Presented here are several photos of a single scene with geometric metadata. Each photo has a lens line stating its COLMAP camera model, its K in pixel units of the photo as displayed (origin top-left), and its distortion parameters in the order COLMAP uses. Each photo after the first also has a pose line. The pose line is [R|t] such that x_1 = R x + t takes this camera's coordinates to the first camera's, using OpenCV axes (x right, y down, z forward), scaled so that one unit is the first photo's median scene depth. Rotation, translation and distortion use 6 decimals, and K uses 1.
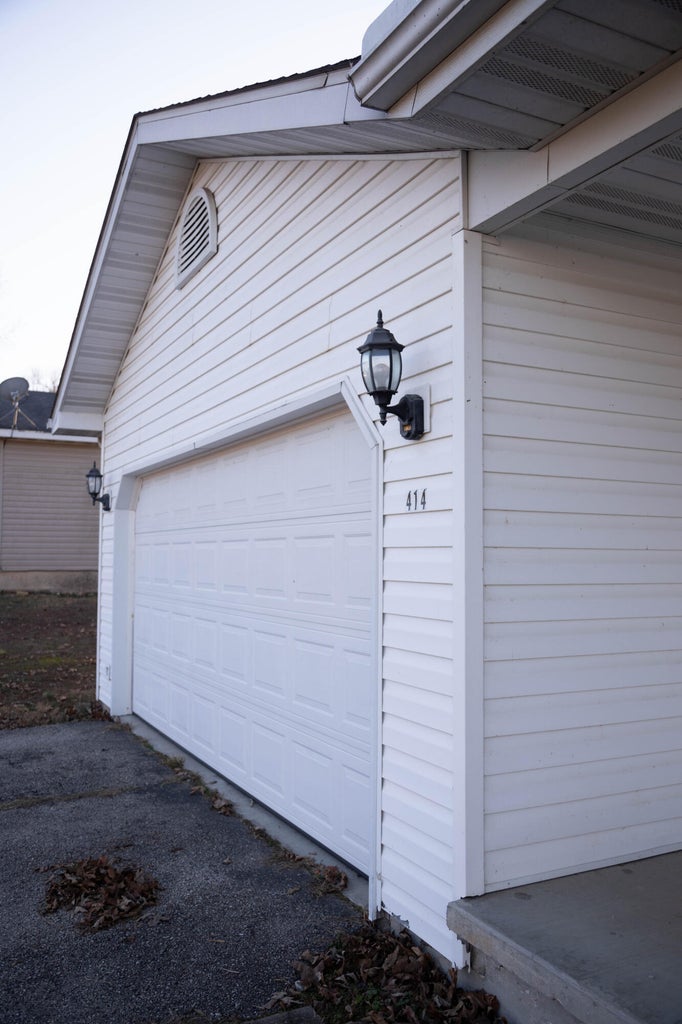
lens RADIAL K [[843.0, 0, 337.8], [0, 843.0, 518.0], [0, 0, 1]] dist [-0.014621, -0.000821]
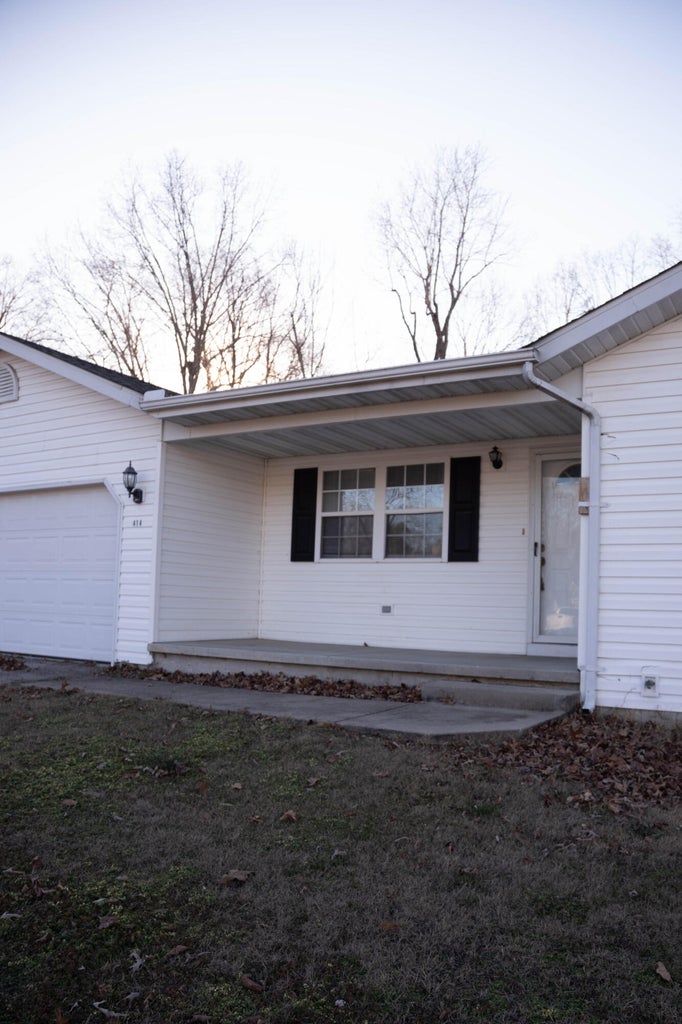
lens RADIAL K [[847.5, 0, 339.8], [0, 847.5, 514.9], [0, 0, 1]] dist [-0.009593, -0.000342]
pose [[0.857602, 0.070053, 0.509521, -0.849868], [-0.044395, 0.997066, -0.062361, 0.107944], [-0.512394, 0.030861, 0.858196, -2.016681]]
